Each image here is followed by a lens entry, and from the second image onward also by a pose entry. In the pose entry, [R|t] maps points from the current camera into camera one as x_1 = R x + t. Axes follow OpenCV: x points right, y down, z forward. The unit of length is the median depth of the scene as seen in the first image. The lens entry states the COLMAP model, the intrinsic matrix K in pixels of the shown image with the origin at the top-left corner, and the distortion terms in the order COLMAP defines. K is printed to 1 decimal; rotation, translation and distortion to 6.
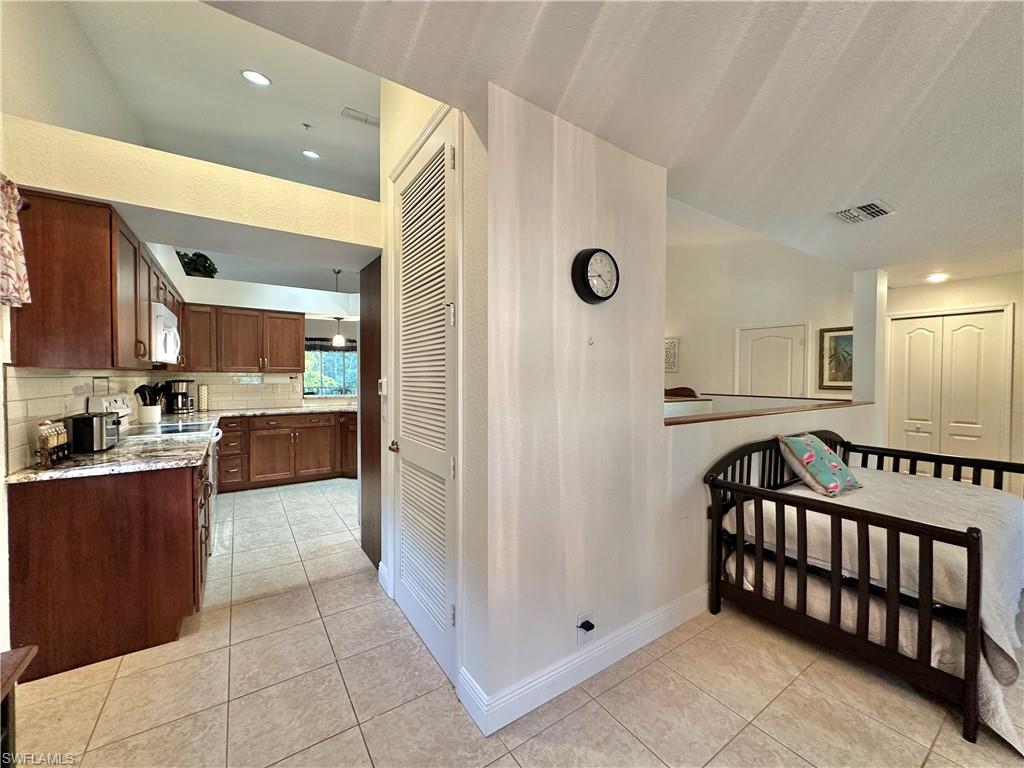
lens RADIAL K [[405.9, 0, 512.0], [0, 405.9, 384.0], [0, 0, 1]] dist [0.000017, -0.000122]
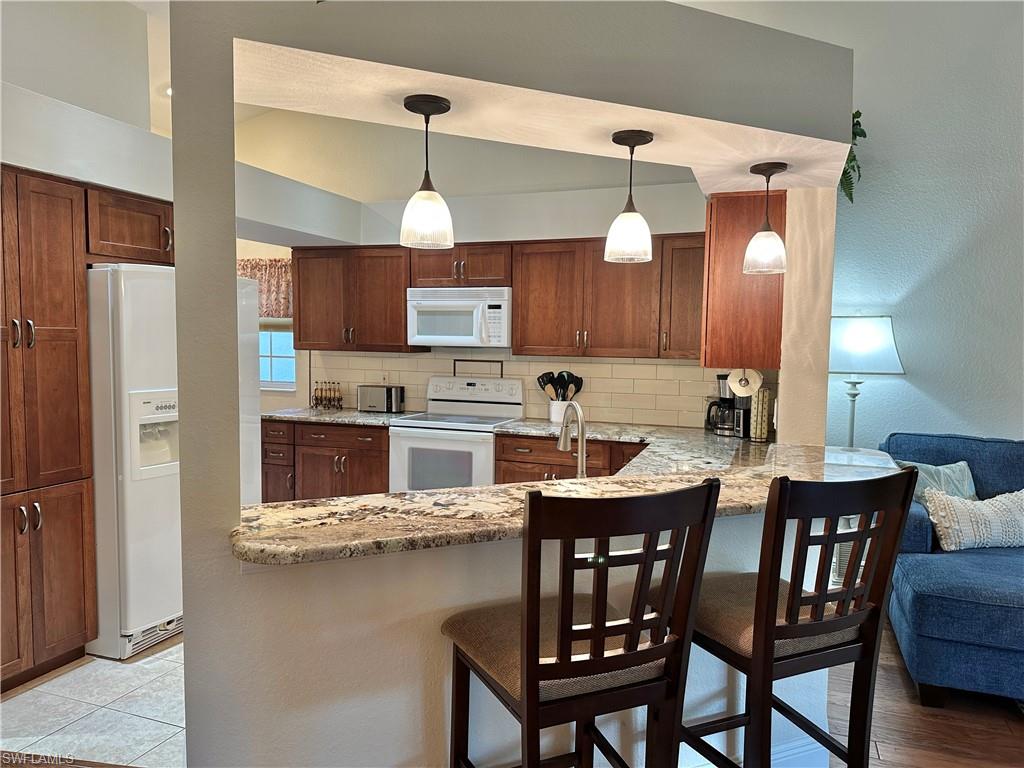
lens RADIAL K [[704.3, 0, 512.0], [0, 704.3, 384.0], [0, 0, 1]] dist [0.075674, -0.143360]
pose [[-0.812834, 0.022895, -0.582046, -0.044961], [-0.029226, 0.996366, 0.080006, -0.133344], [0.581762, 0.082043, -0.809211, 3.247848]]
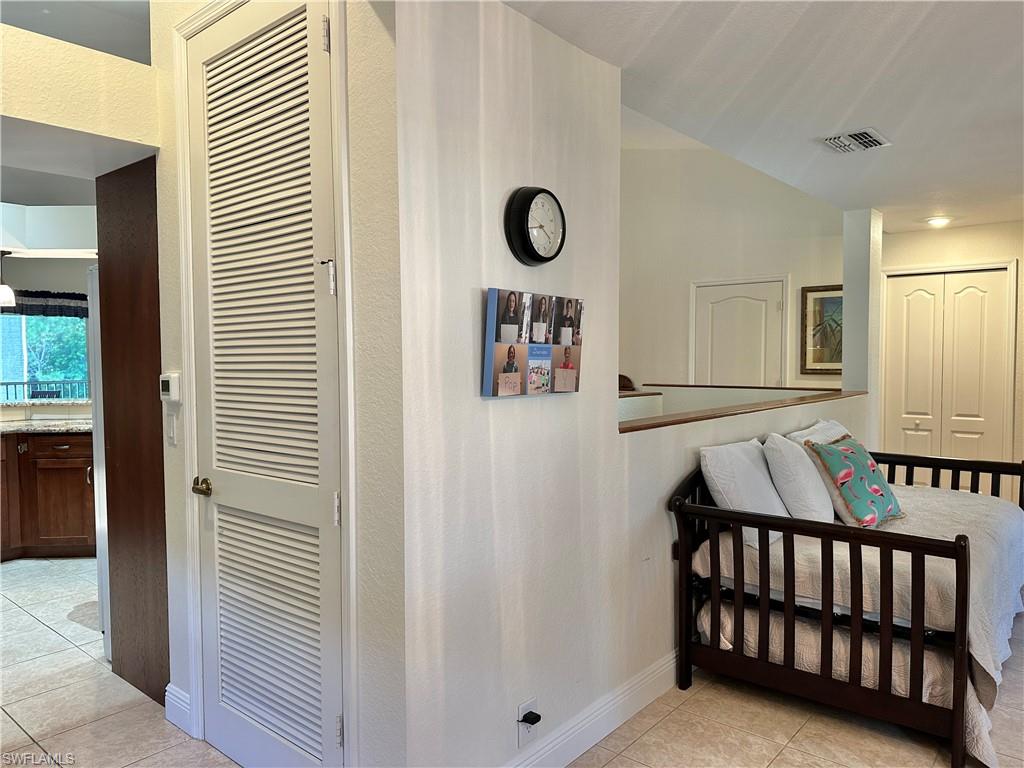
lens RADIAL K [[719.9, 0, 510.8], [0, 719.9, 389.4], [0, 0, 1]] dist [0.051634, -0.069682]
pose [[0.963260, -0.023225, 0.267564, -0.136825], [0.015846, 0.999433, 0.029704, -0.014505], [-0.268103, -0.024373, 0.963082, -0.156570]]
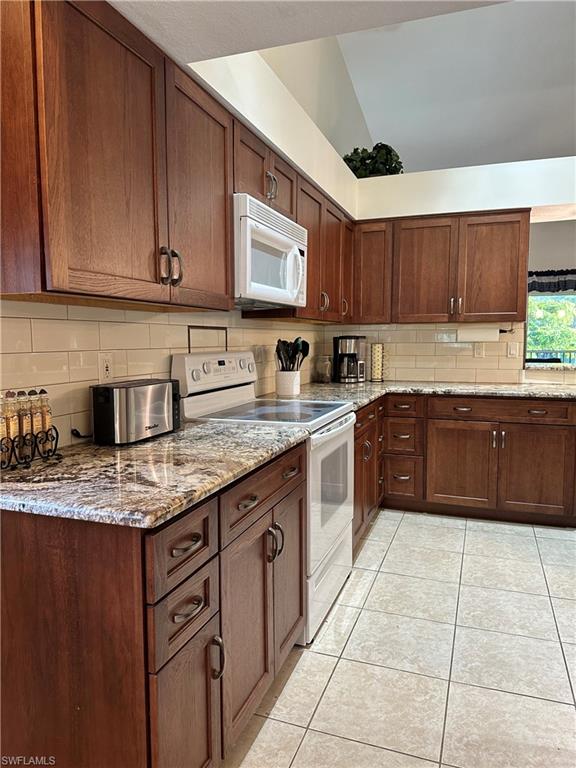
lens RADIAL K [[539.9, 0, 288.0], [0, 539.9, 384.0], [0, 0, 1]] dist [0.051634, -0.069682]
pose [[0.585814, 0.063059, -0.807988, -0.241290], [-0.010167, 0.997462, 0.070475, 0.017928], [0.810382, -0.033071, 0.584968, 0.735127]]
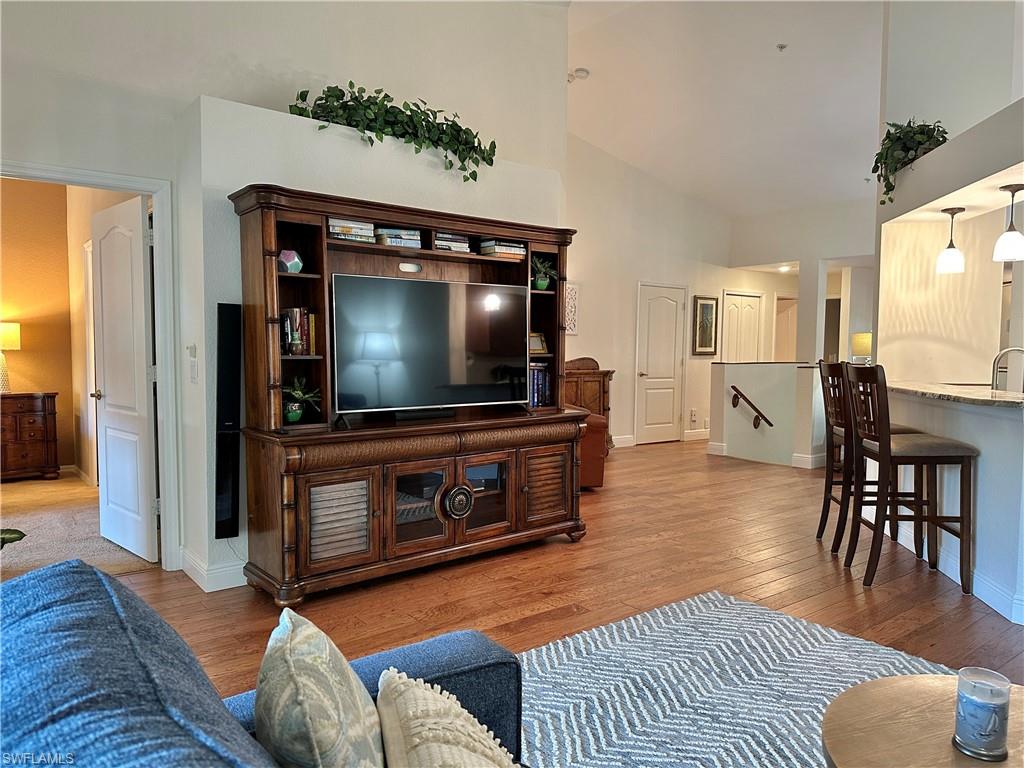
lens RADIAL K [[719.9, 0, 510.8], [0, 719.9, 389.4], [0, 0, 1]] dist [0.051634, -0.069682]
pose [[-0.059058, -0.062248, 0.996312, -2.454086], [0.010120, 0.997965, 0.062951, -0.048723], [-0.998203, 0.013800, -0.058308, 3.806932]]
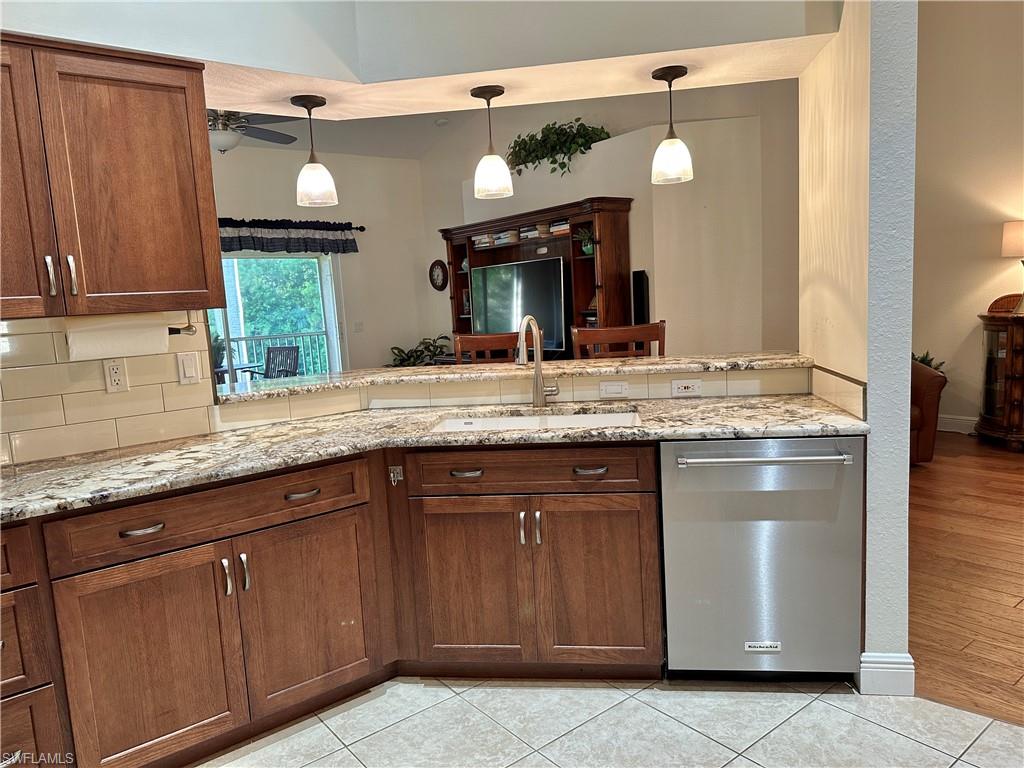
lens RADIAL K [[719.9, 0, 510.8], [0, 719.9, 389.4], [0, 0, 1]] dist [0.051634, -0.069682]
pose [[0.995545, -0.067266, 0.066076, -0.846231], [0.059799, 0.992228, 0.109121, -0.036870], [-0.072902, -0.104683, 0.991830, 1.218566]]
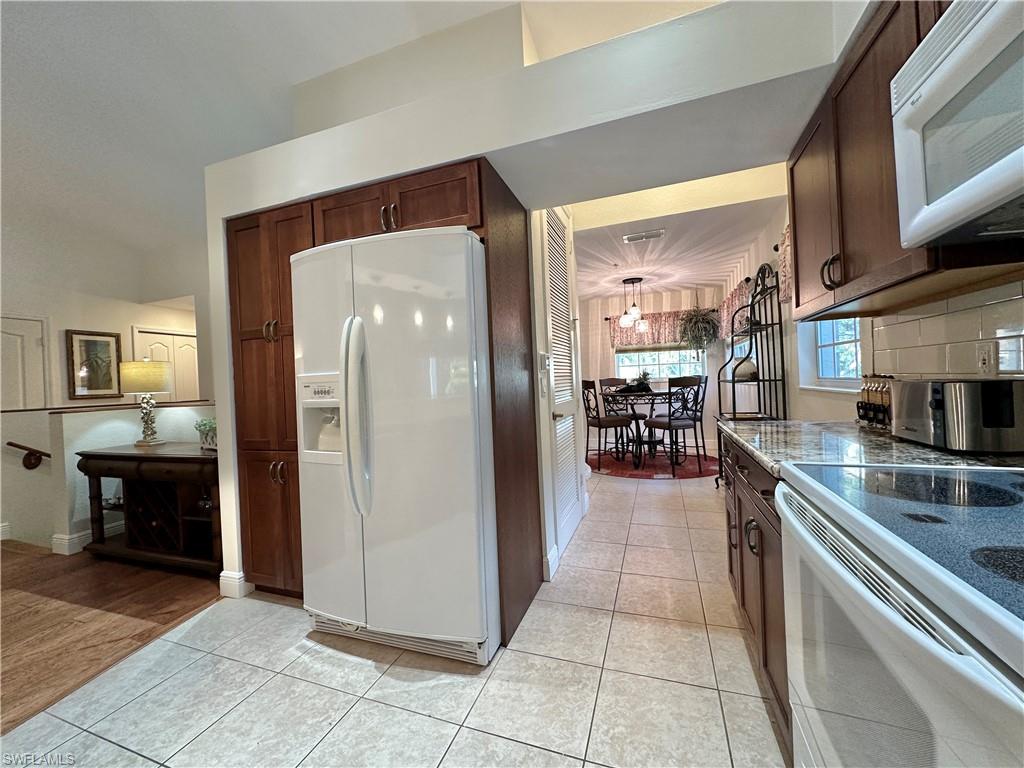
lens RADIAL K [[405.9, 0, 512.0], [0, 405.9, 384.0], [0, 0, 1]] dist [0.000017, -0.000122]
pose [[-0.587325, 0.018106, 0.809149, -1.176026], [0.058007, 0.998120, 0.019770, 0.040160], [-0.807270, 0.058547, -0.587271, 1.831245]]
